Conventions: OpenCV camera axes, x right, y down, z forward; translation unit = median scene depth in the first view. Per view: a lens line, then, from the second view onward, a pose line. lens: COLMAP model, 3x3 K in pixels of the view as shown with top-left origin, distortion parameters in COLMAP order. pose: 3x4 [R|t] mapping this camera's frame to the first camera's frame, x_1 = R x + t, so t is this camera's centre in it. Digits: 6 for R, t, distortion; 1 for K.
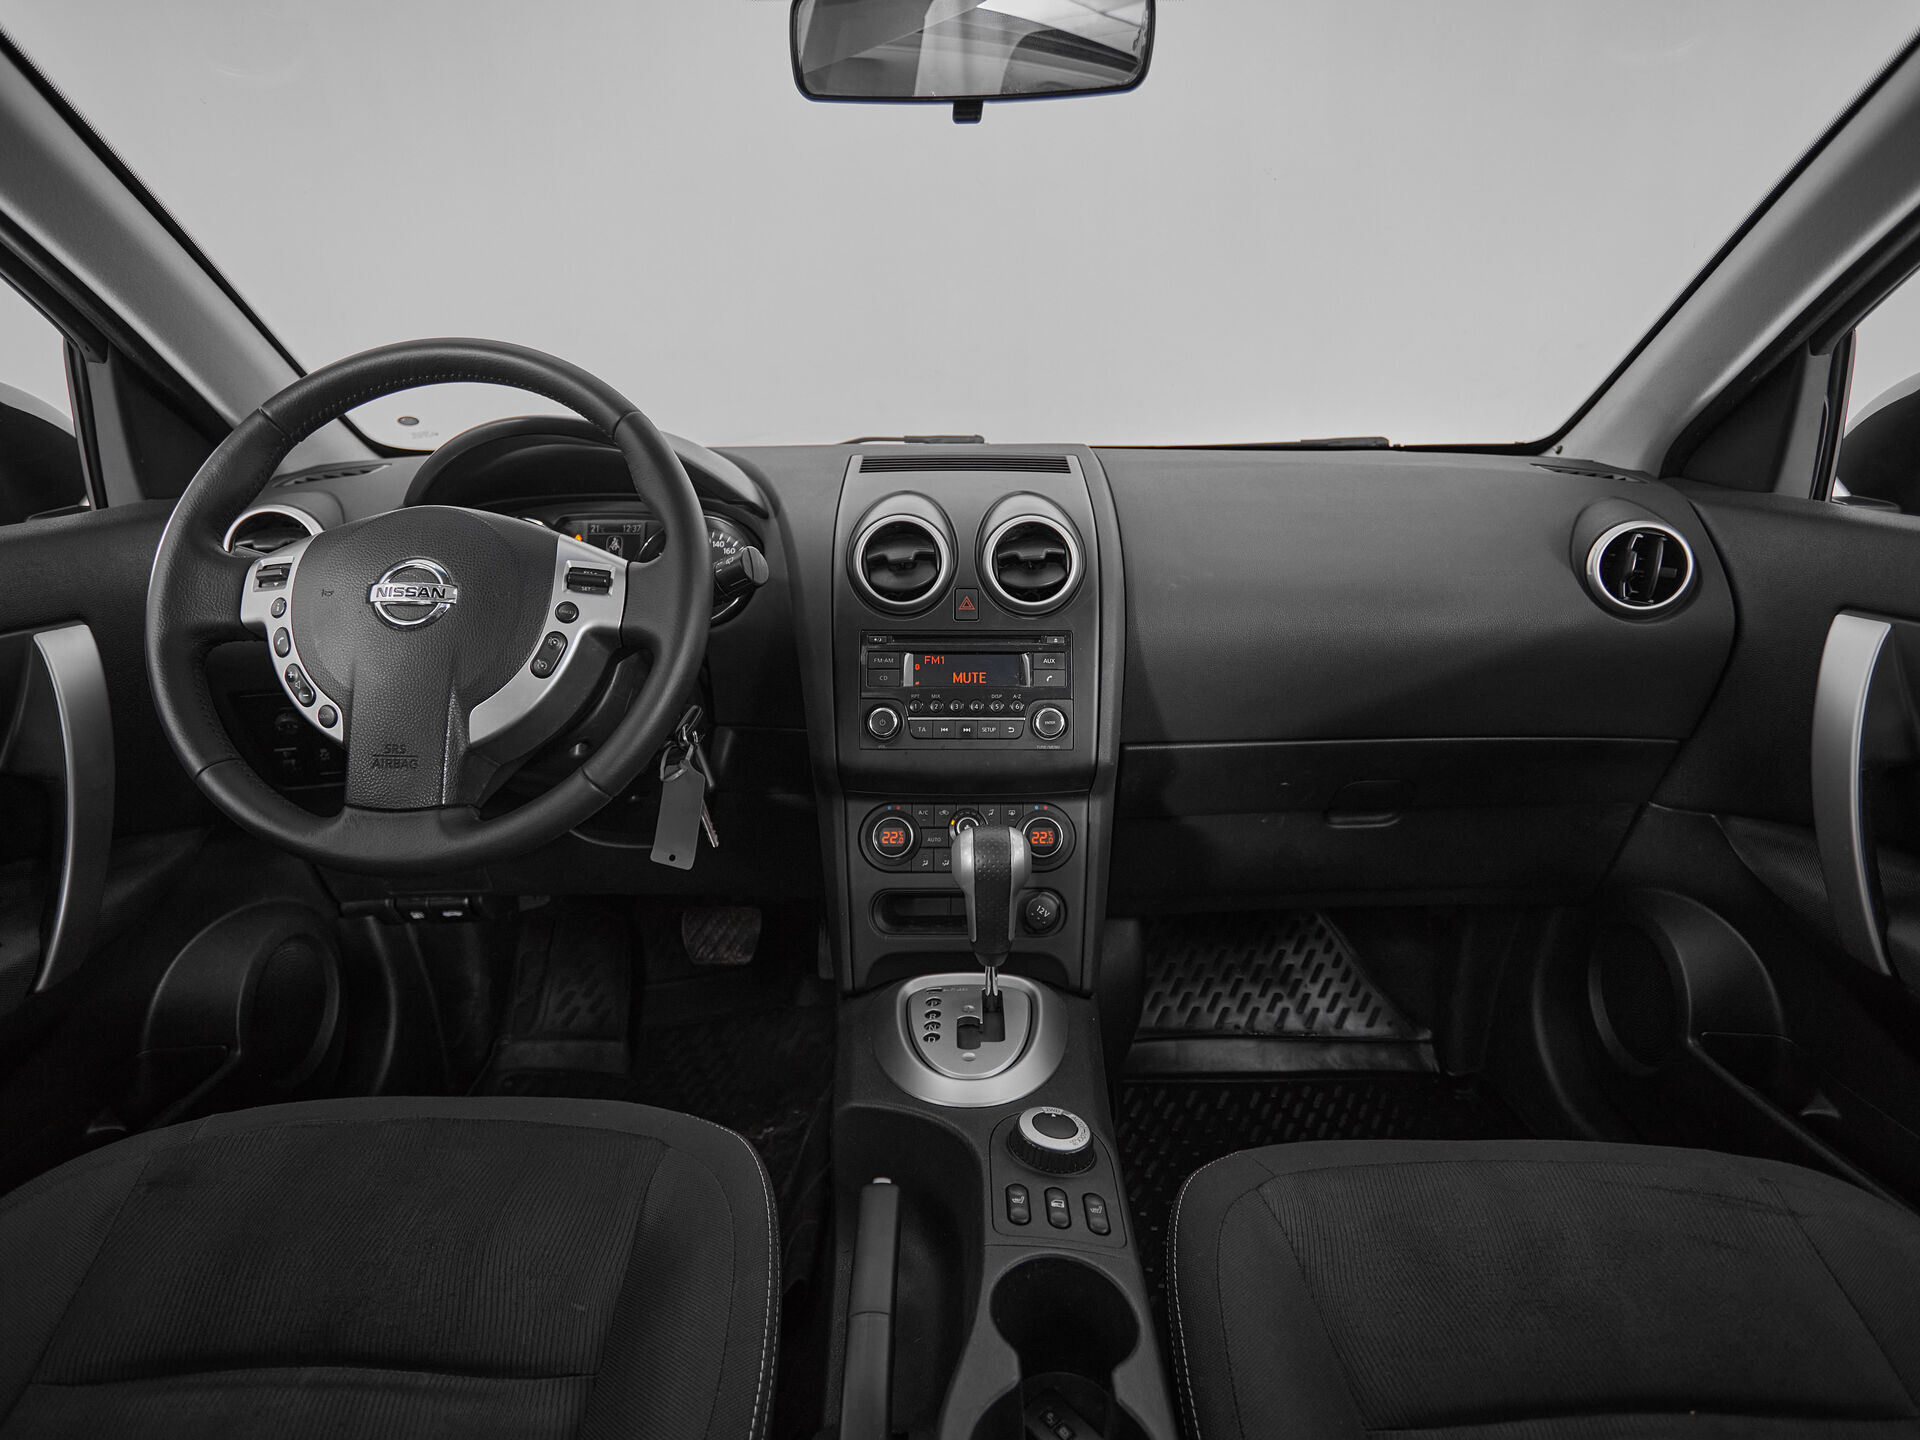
lens RADIAL K [[997.6, 0, 965.8], [0, 997.6, 722.8], [0, 0, 1]] dist [-0.008687, 0.001120]
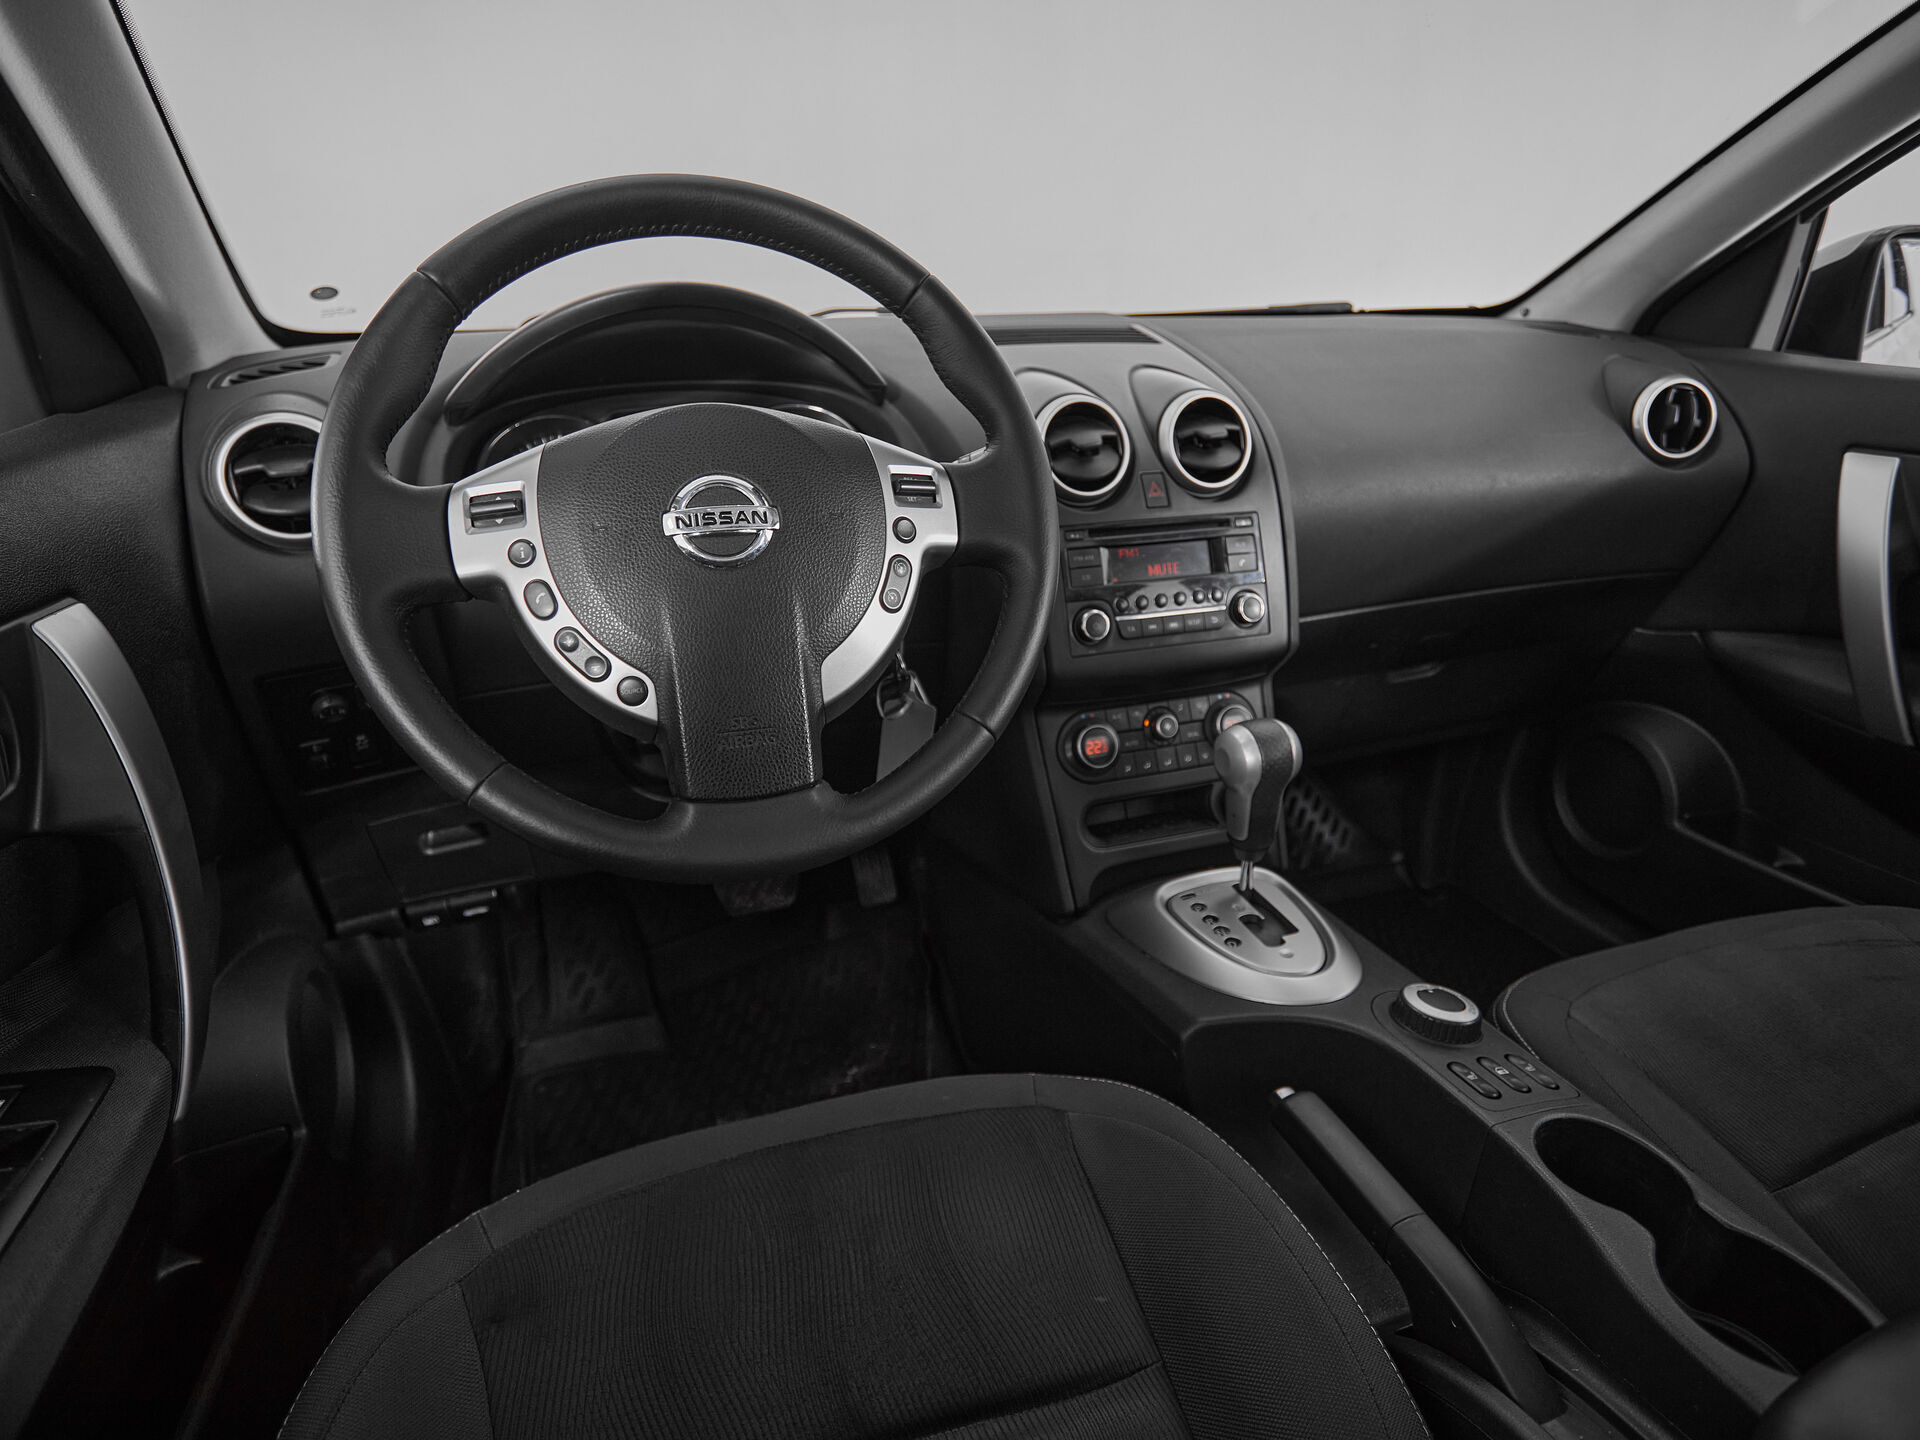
lens RADIAL K [[997.6, 0, 959.7], [0, 997.6, 716.9], [0, 0, 1]] dist [-0.008687, 0.001120]
pose [[0.950454, -0.128424, 0.283096, -0.465197], [0.096305, 0.987516, 0.124648, -0.043412], [-0.295570, -0.091209, 0.950957, 0.145753]]
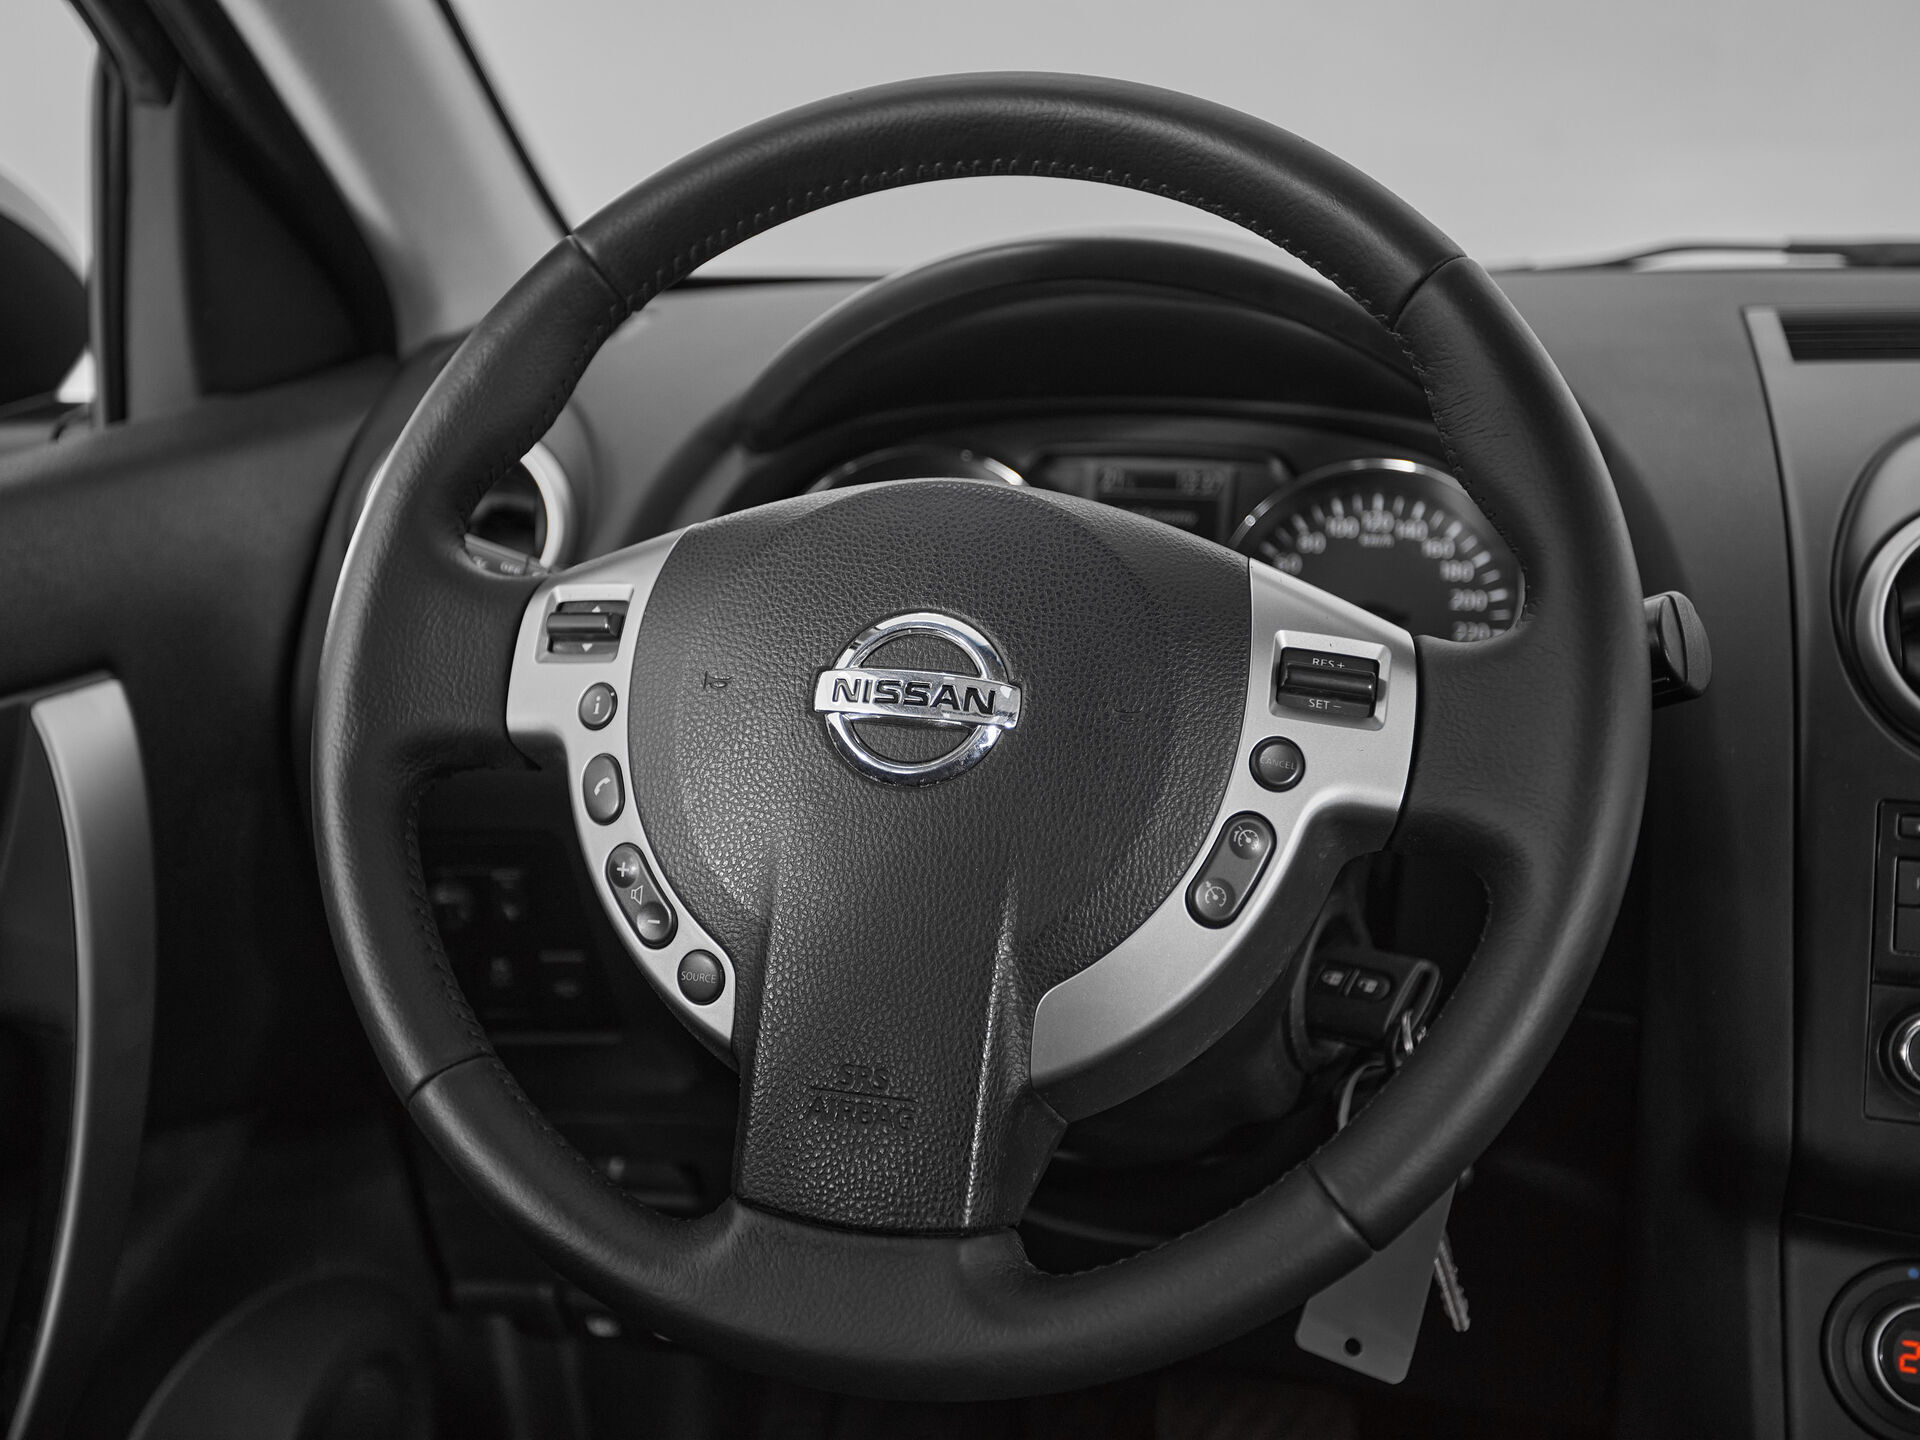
lens RADIAL K [[2275.1, 0, 931.7], [0, 2275.1, 733.1], [0, 0, 1]] dist [0.059905, 0.000000]
pose [[0.965889, 0.063744, -0.250987, -0.233745], [-0.073108, 0.996927, -0.028153, -0.066659], [0.248421, 0.045542, 0.967581, 0.065541]]
